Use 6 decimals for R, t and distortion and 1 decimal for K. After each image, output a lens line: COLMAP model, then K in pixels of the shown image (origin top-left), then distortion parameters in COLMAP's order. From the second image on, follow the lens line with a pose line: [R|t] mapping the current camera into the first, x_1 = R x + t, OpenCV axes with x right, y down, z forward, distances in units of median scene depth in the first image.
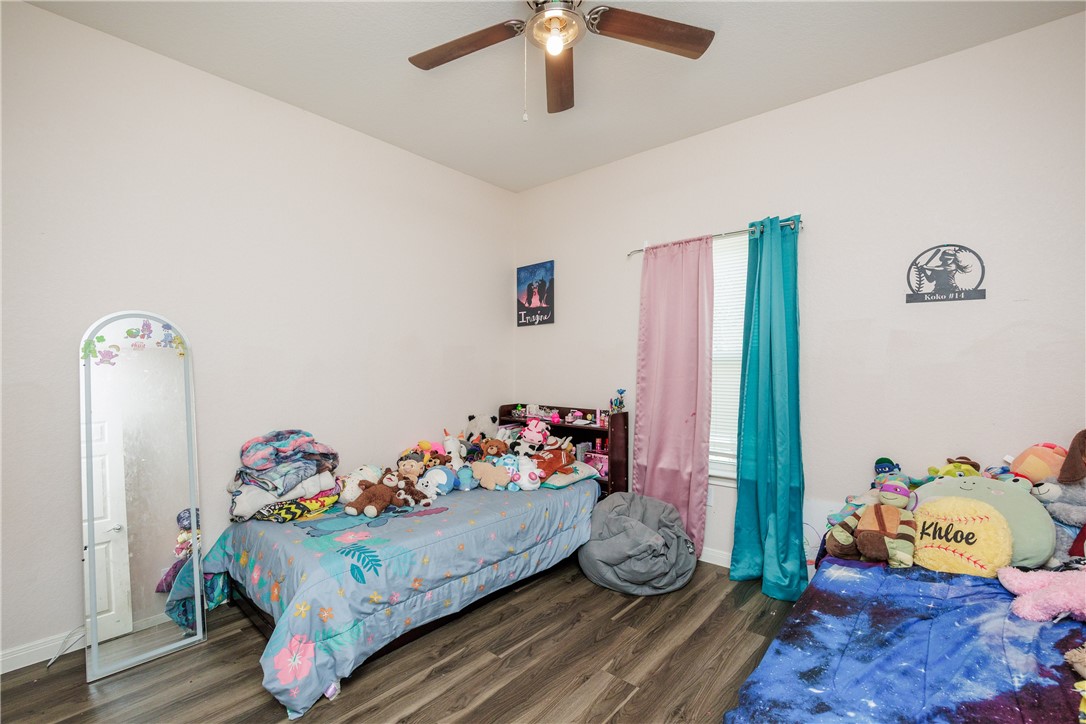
lens RADIAL K [[489.5, 0, 543.0], [0, 489.5, 362.0], [0, 0, 1]] dist [-0.009643, -0.000176]
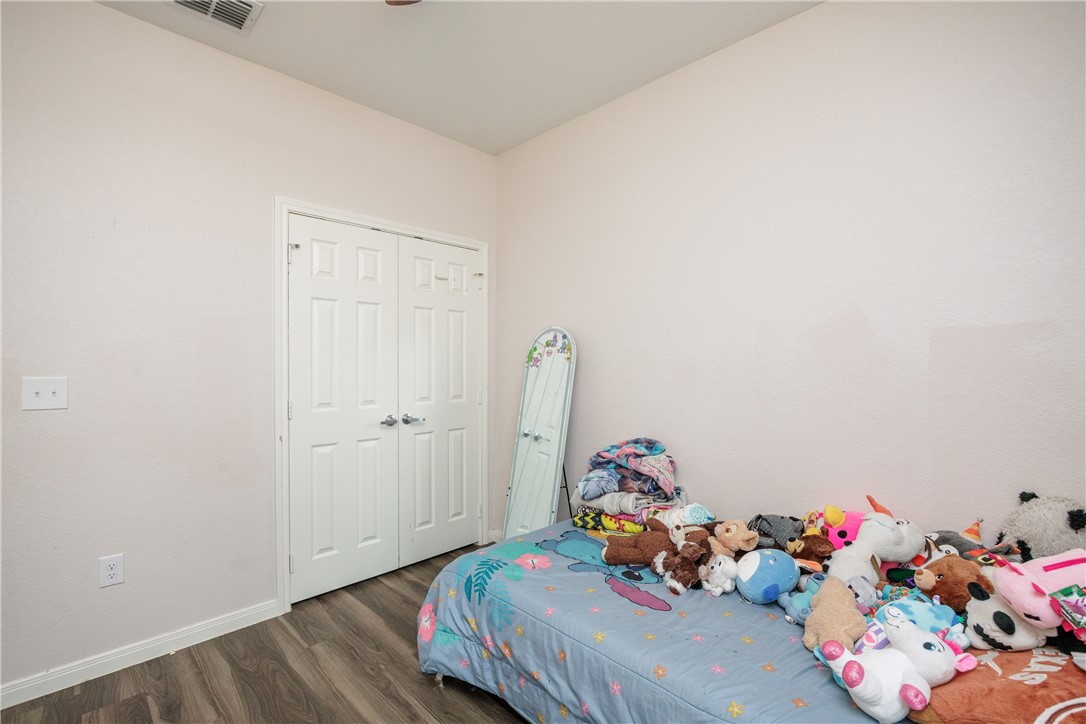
lens RADIAL K [[489.5, 0, 543.0], [0, 489.5, 362.0], [0, 0, 1]] dist [-0.009643, -0.000176]
pose [[-0.087823, -0.001486, -0.996135, 0.483501], [0.010649, 0.999940, -0.002430, -0.004800], [0.996079, -0.010821, -0.087802, 1.055588]]
